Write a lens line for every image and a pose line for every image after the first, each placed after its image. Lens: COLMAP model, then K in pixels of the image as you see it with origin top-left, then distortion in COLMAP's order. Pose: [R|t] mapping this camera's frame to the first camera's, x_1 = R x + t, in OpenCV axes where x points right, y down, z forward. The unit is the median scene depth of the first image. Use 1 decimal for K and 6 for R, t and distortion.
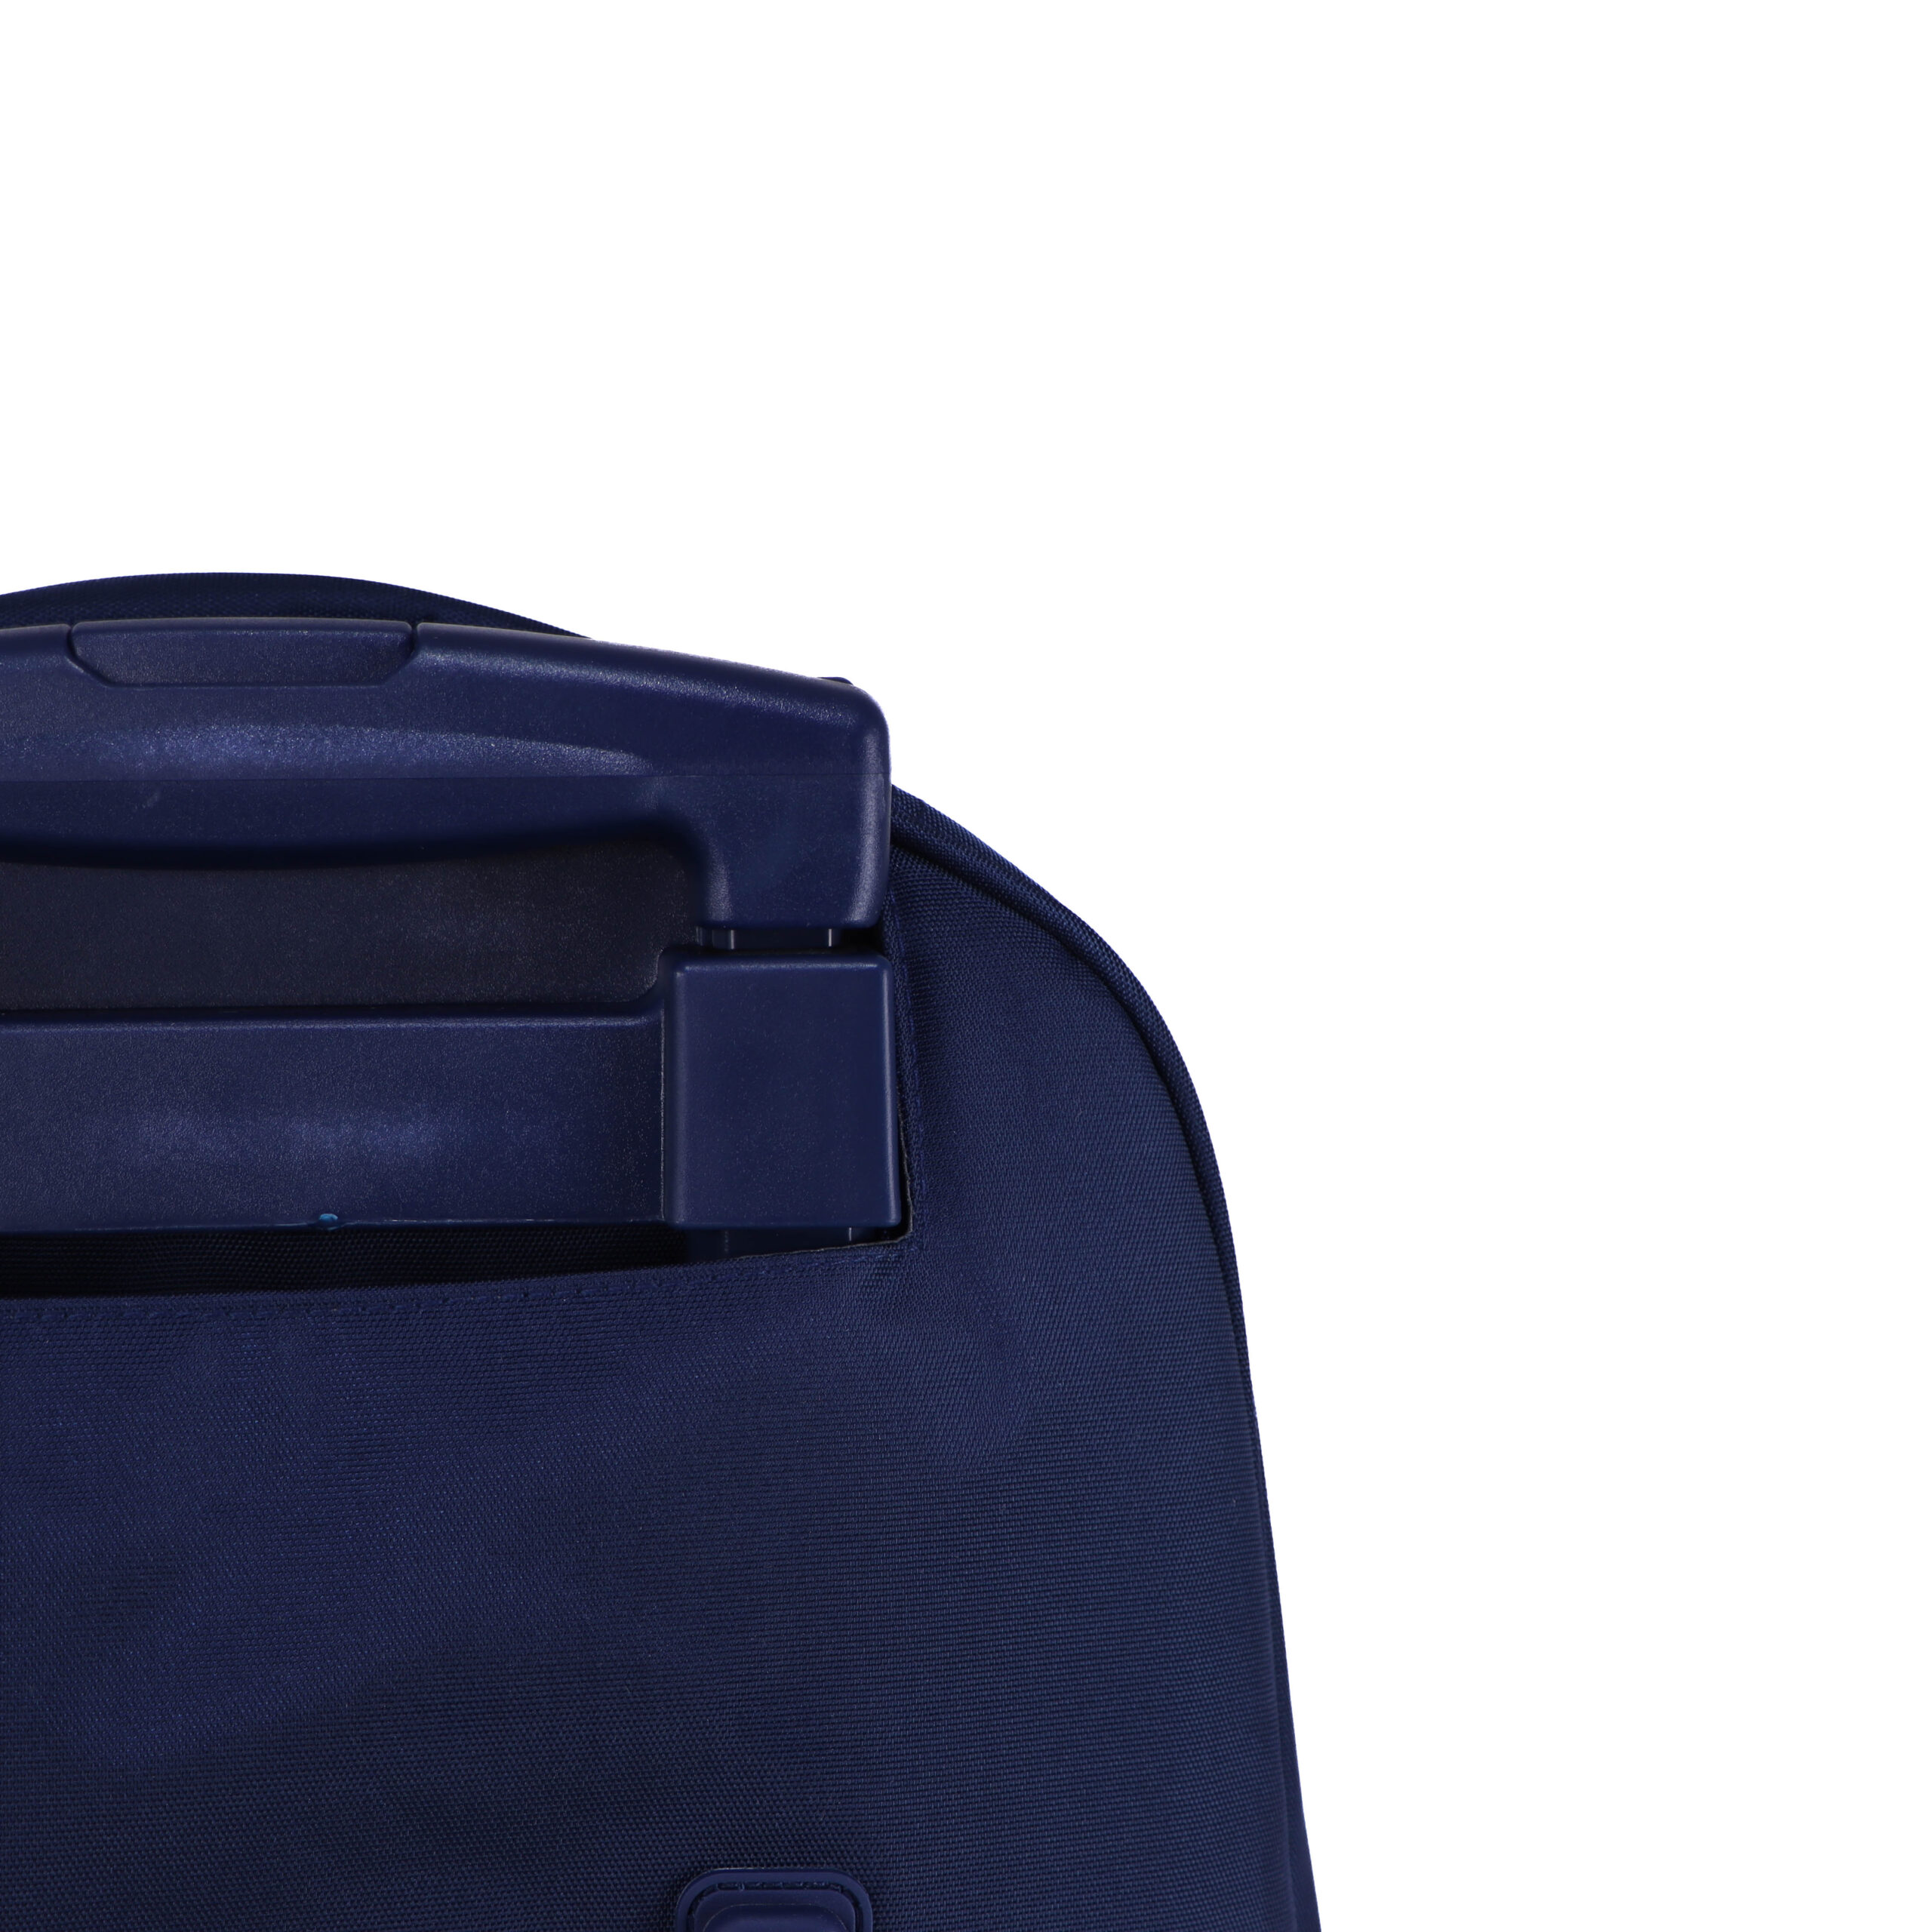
lens RADIAL K [[5403.2, 0, 966.3], [0, 5403.2, 965.0], [0, 0, 1]] dist [-0.191896, 0.000000]
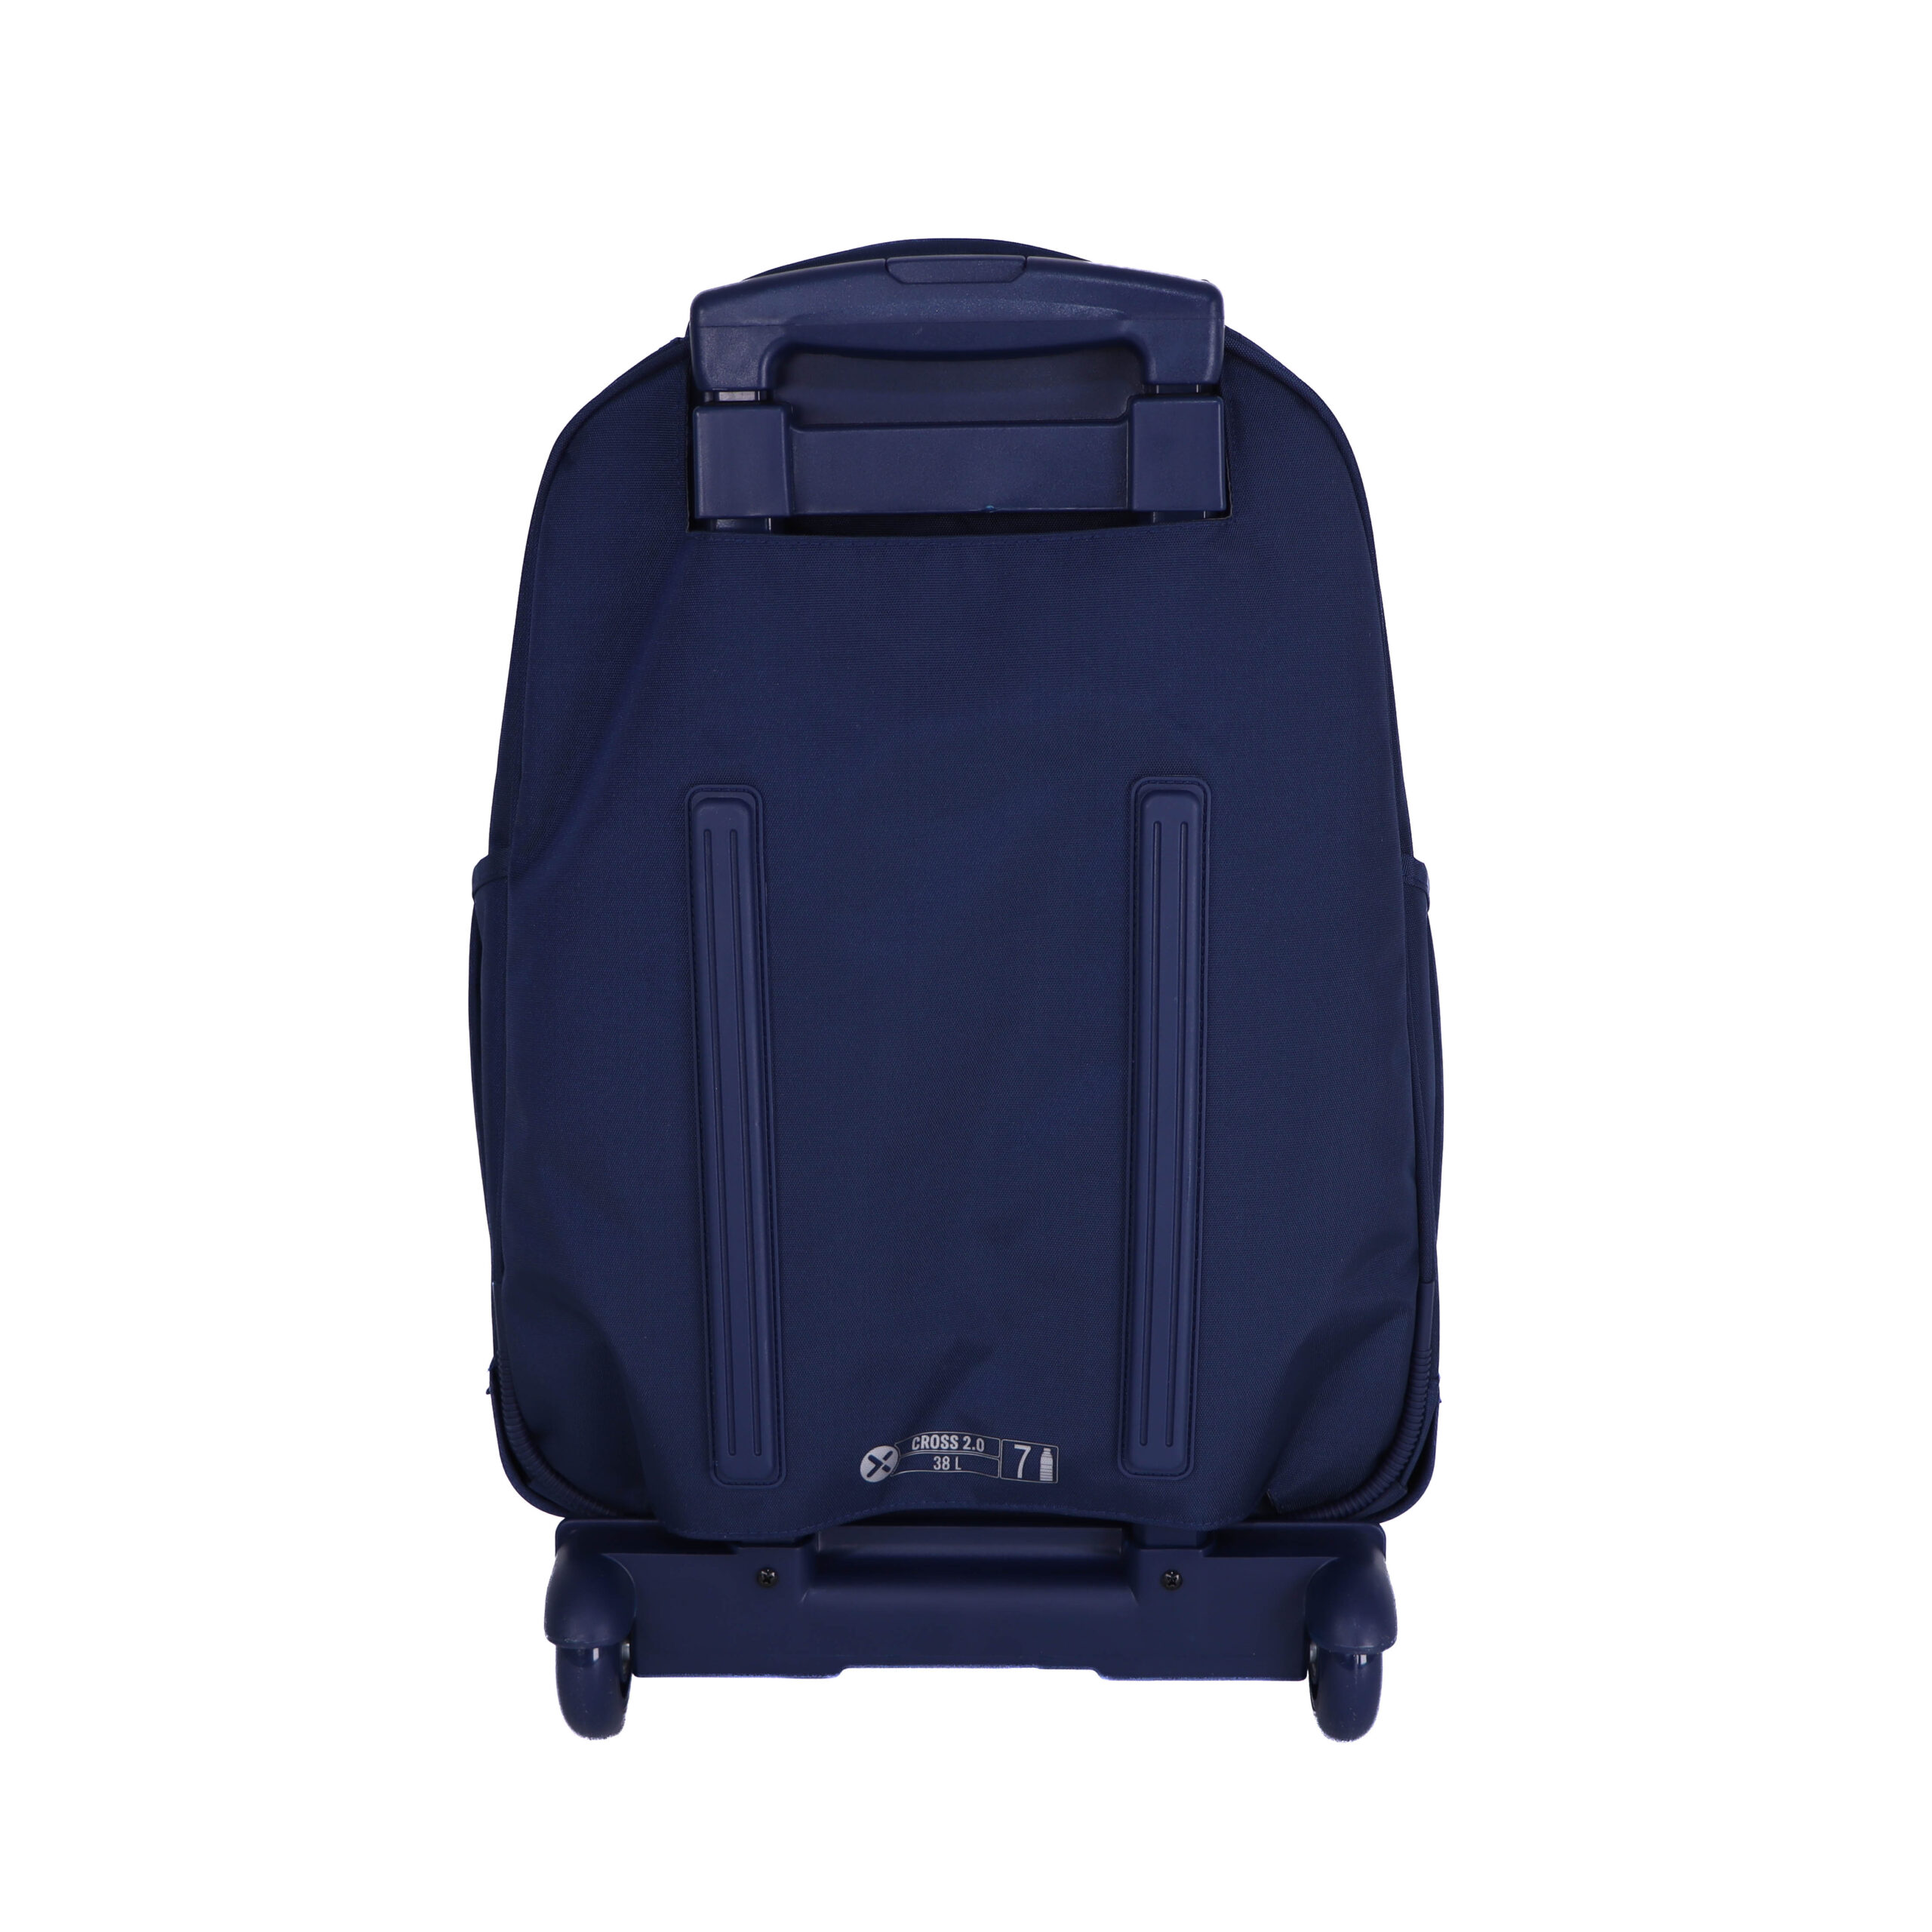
lens RADIAL K [[3236.3, 0, 970.5], [0, 3236.3, 969.8], [0, 0, 1]] dist [-0.066831, 0.000000]
pose [[0.995375, 0.015163, -0.094862, 0.014436], [0.000204, 0.987129, 0.159923, 0.020027], [0.096066, -0.159203, 0.982561, -0.469636]]
